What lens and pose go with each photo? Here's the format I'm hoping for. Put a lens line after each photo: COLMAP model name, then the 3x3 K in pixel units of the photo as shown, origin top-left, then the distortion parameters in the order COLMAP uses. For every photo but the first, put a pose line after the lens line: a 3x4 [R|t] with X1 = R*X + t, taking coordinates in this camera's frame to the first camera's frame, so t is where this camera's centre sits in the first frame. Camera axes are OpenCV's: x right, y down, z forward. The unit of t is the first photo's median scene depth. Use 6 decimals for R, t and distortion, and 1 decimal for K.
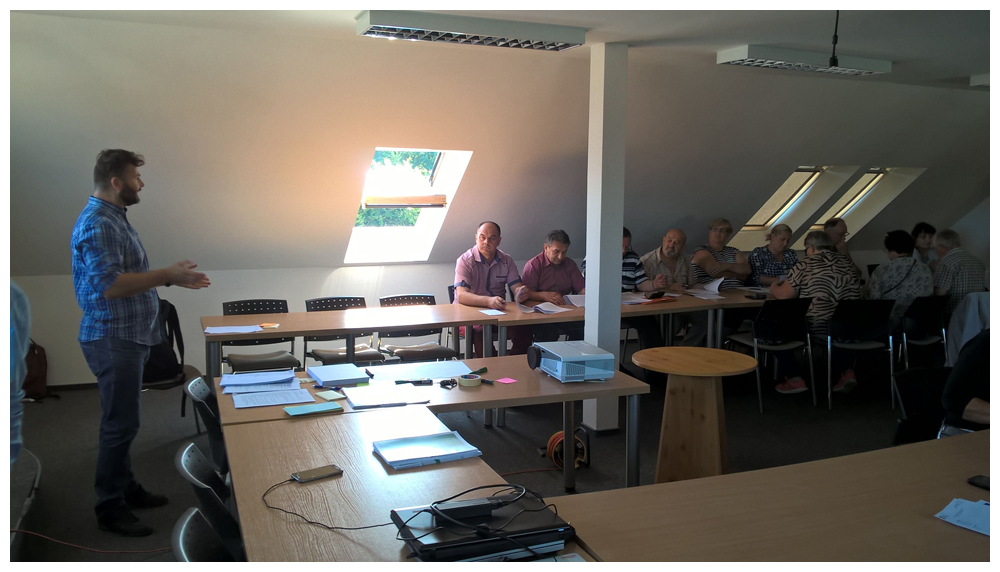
lens RADIAL K [[807.8, 0, 495.8], [0, 807.8, 281.5], [0, 0, 1]] dist [0.039182, -0.055072]
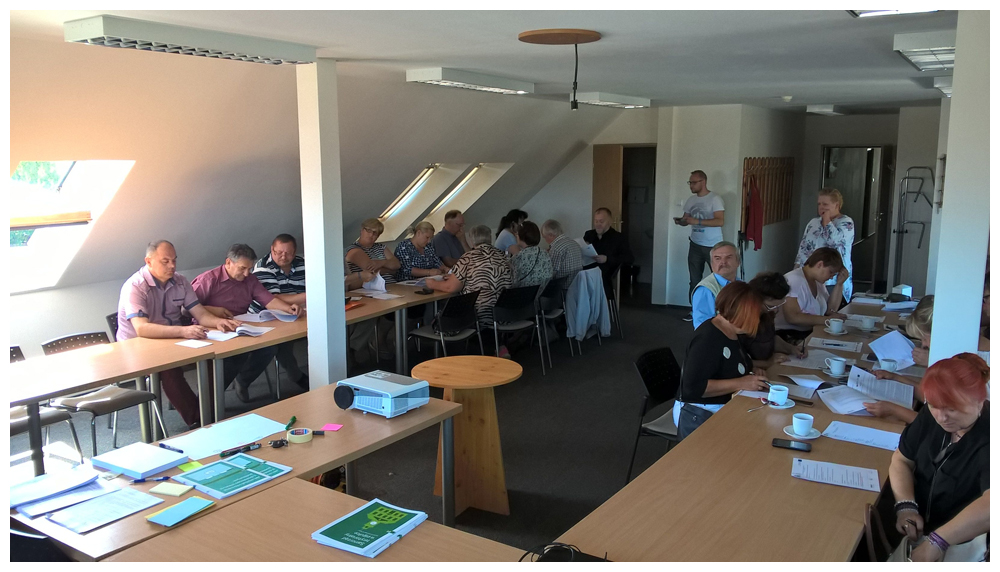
lens RADIAL K [[807.8, 0, 499.7], [0, 807.8, 293.6], [0, 0, 1]] dist [0.039182, -0.055072]
pose [[0.824453, -0.104761, 0.556150, -0.209321], [0.074621, 0.994261, 0.076666, -0.058077], [-0.560989, -0.021707, 0.827538, 0.052018]]
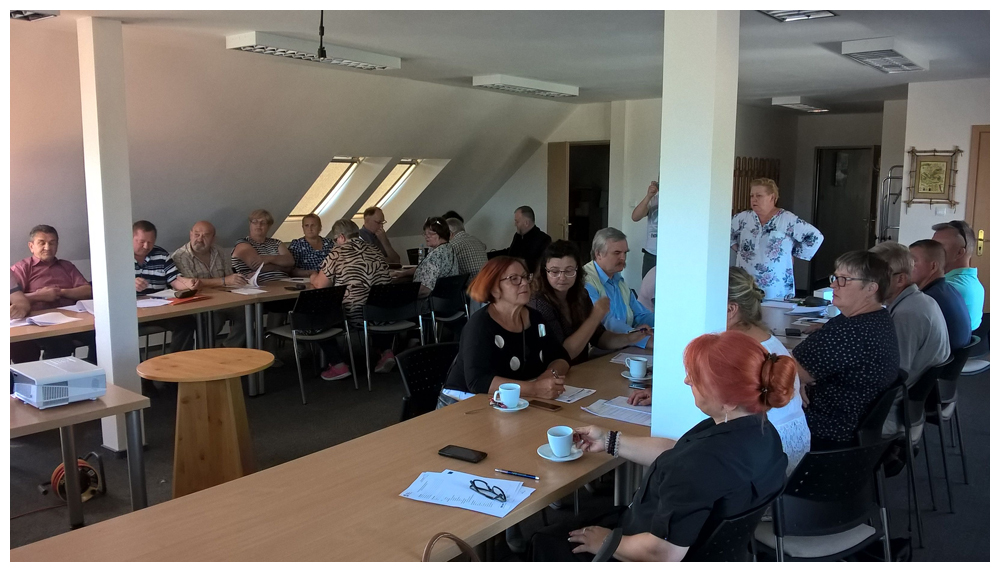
lens RADIAL K [[807.8, 0, 492.7], [0, 807.8, 287.6], [0, 0, 1]] dist [0.039182, -0.055072]
pose [[0.873732, -0.071468, 0.481128, 0.057098], [0.061841, 0.997442, 0.035859, -0.002386], [-0.482460, -0.001578, 0.875916, 0.011610]]
